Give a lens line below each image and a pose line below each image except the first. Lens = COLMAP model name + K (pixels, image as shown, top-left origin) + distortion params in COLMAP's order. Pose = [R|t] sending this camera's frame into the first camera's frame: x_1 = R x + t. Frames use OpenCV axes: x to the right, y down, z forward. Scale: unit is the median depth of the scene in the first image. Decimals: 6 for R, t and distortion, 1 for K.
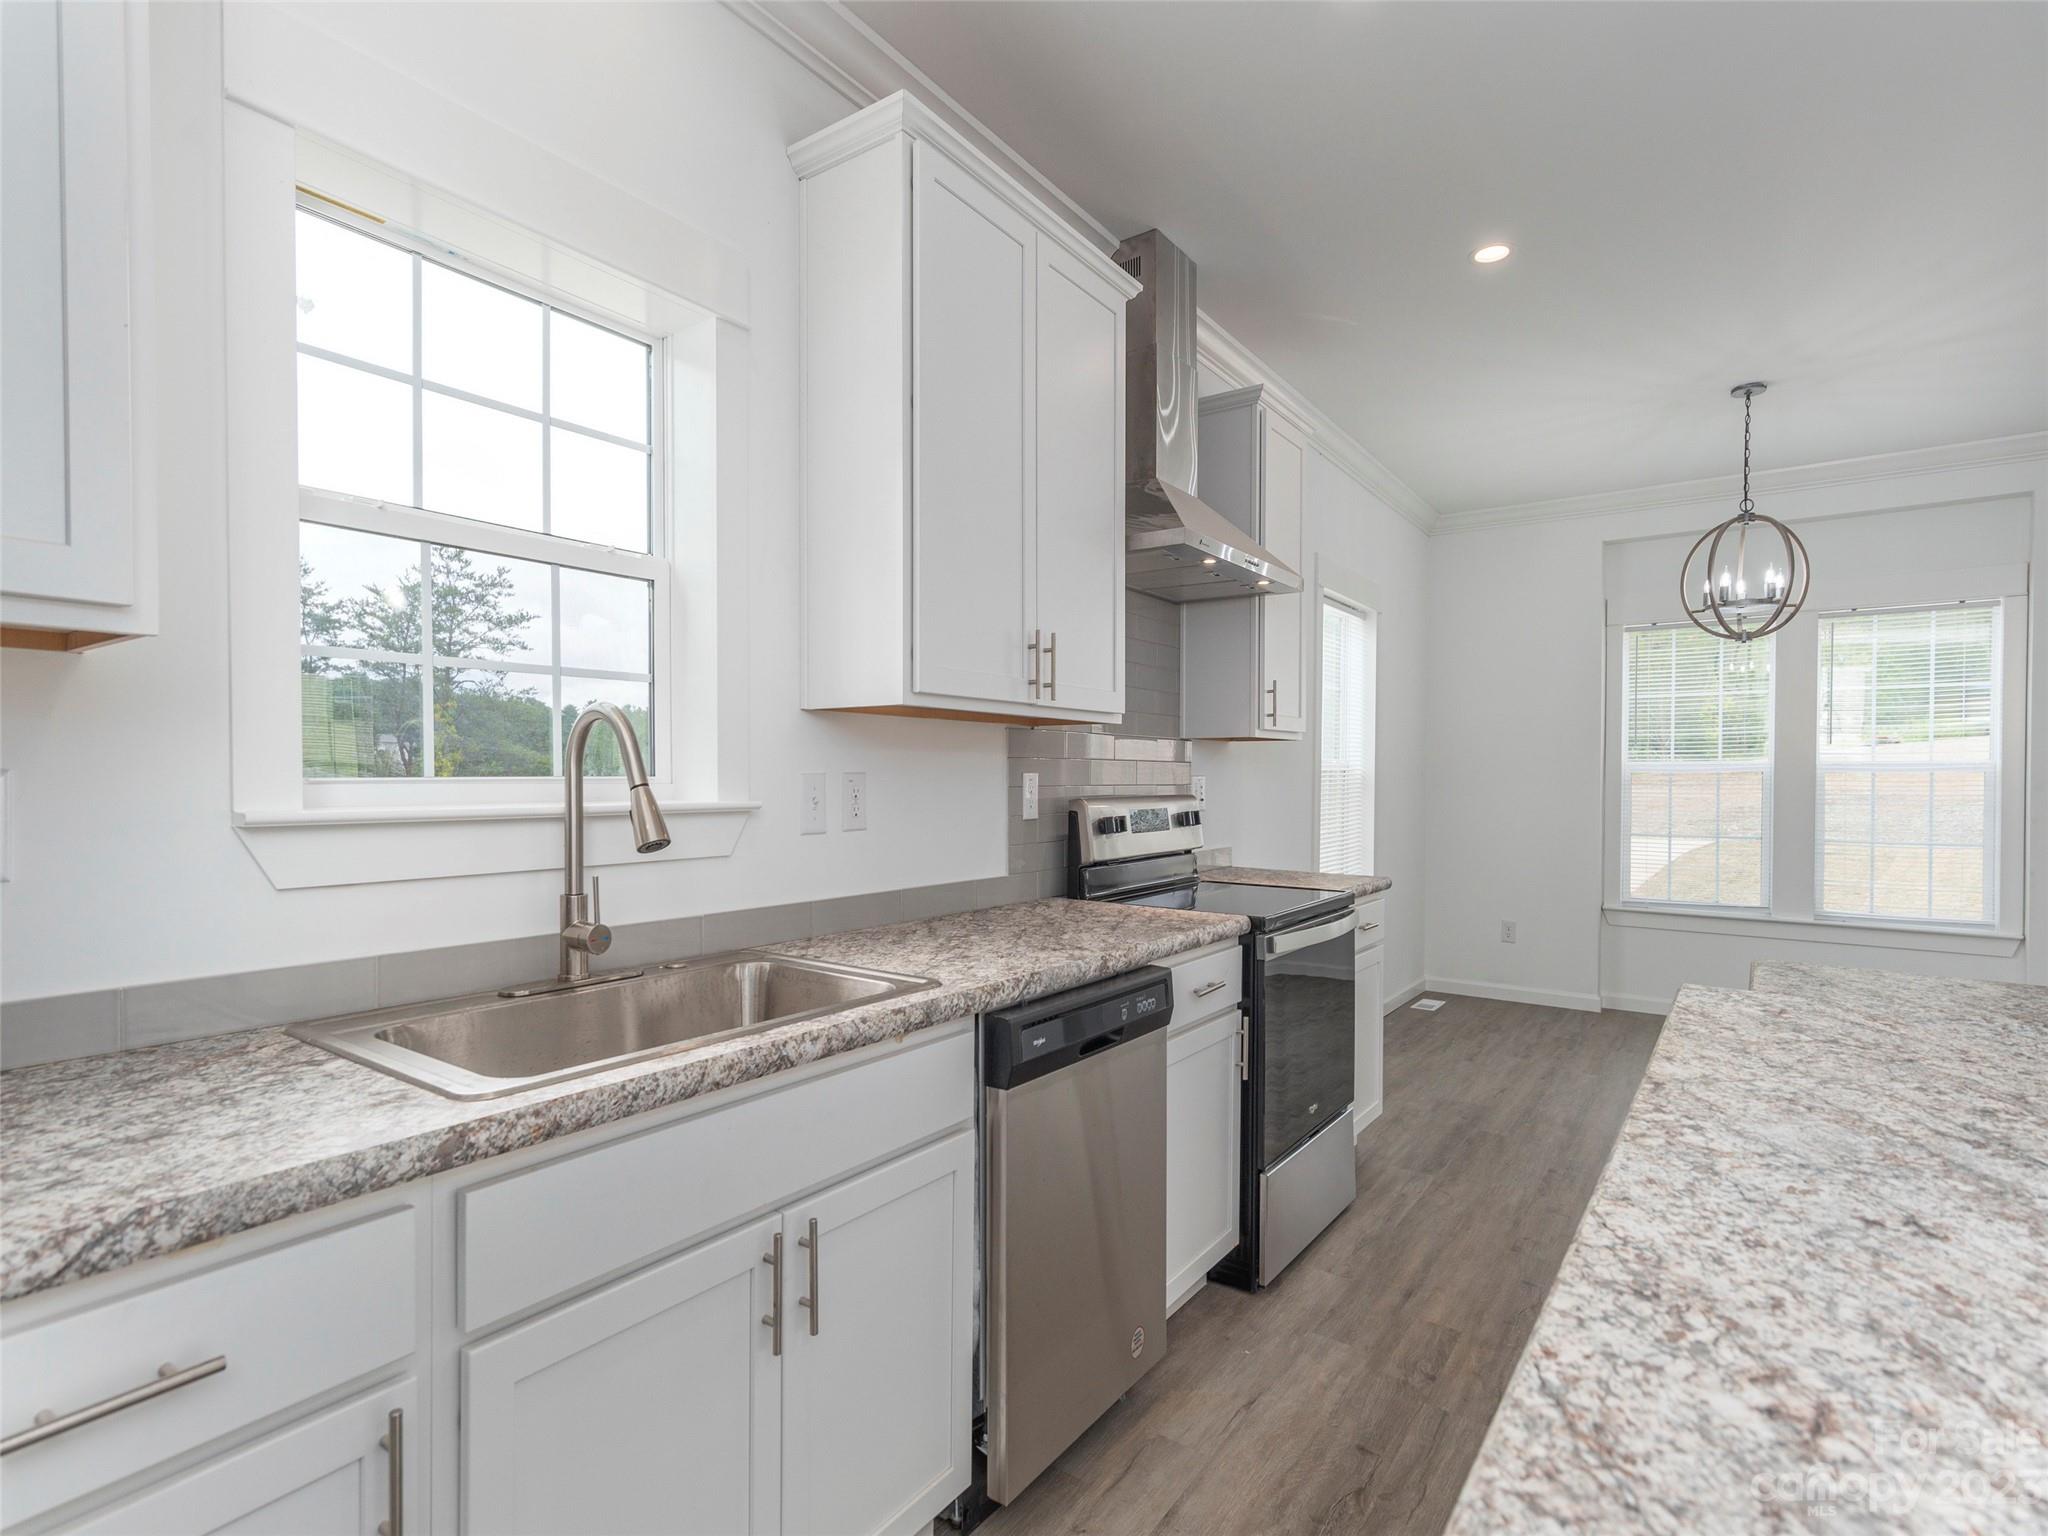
lens RADIAL K [[1007.7, 0, 1025.5], [0, 1007.7, 782.0], [0, 0, 1]] dist [0.010998, -0.000659]
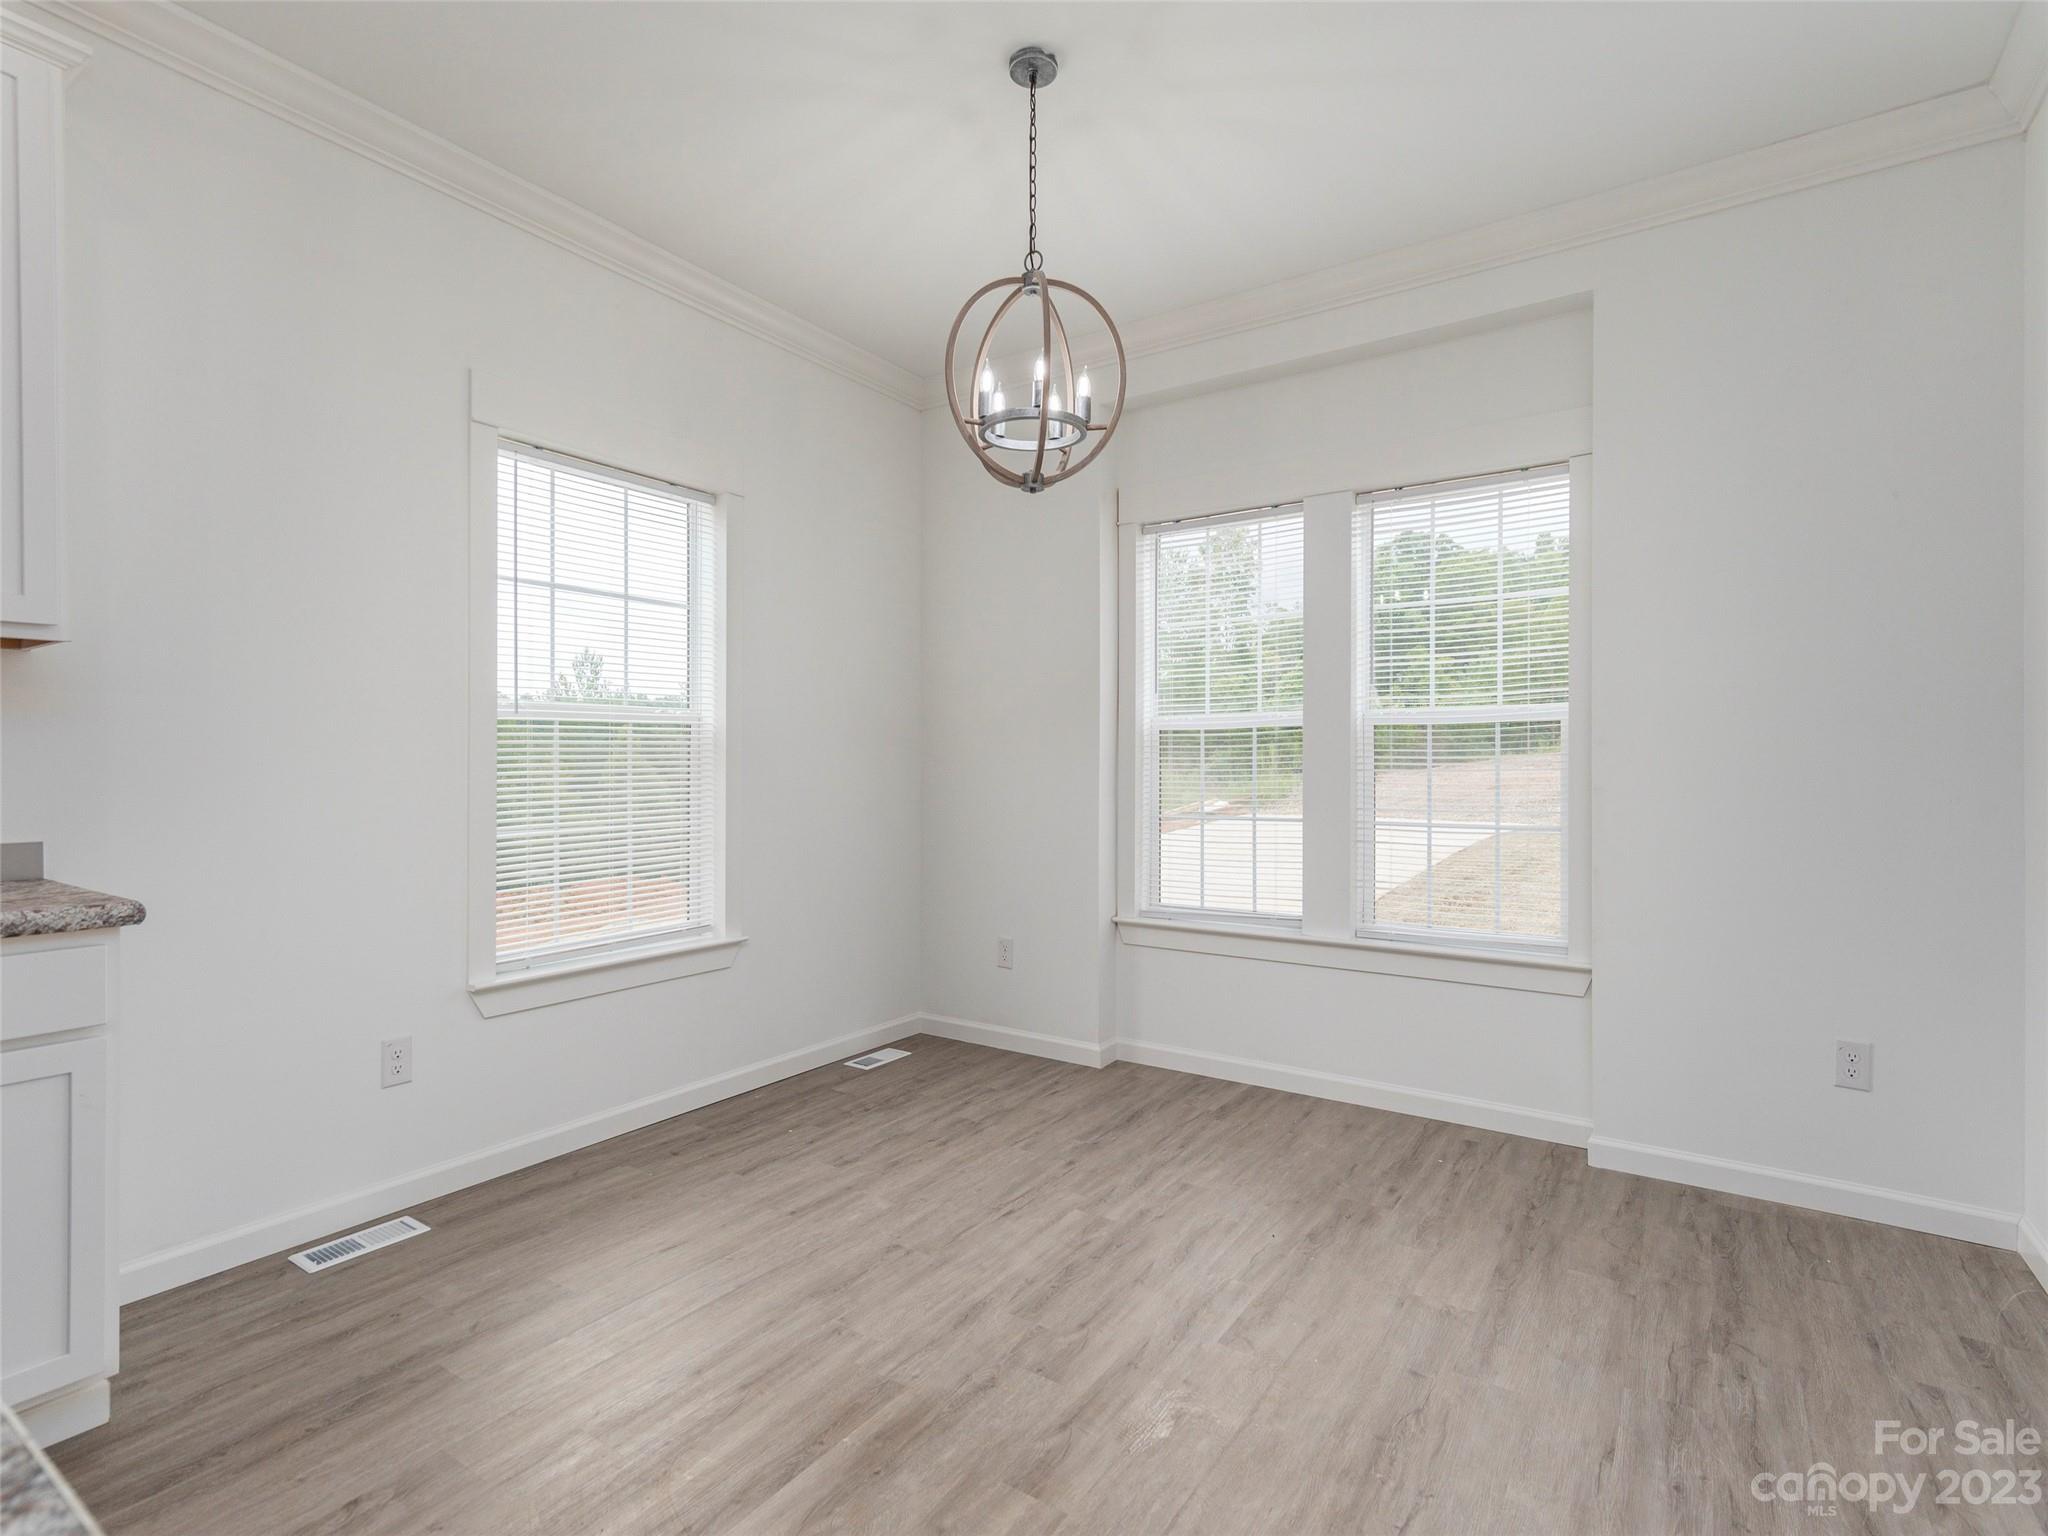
lens RADIAL K [[1007.7, 0, 1017.4], [0, 1007.7, 770.9], [0, 0, 1]] dist [0.010998, -0.000659]
pose [[0.999602, -0.006966, 0.027331, 0.559743], [0.006965, 0.999976, 0.000133, 0.020693], [-0.027331, 0.000057, 0.999626, 0.333934]]
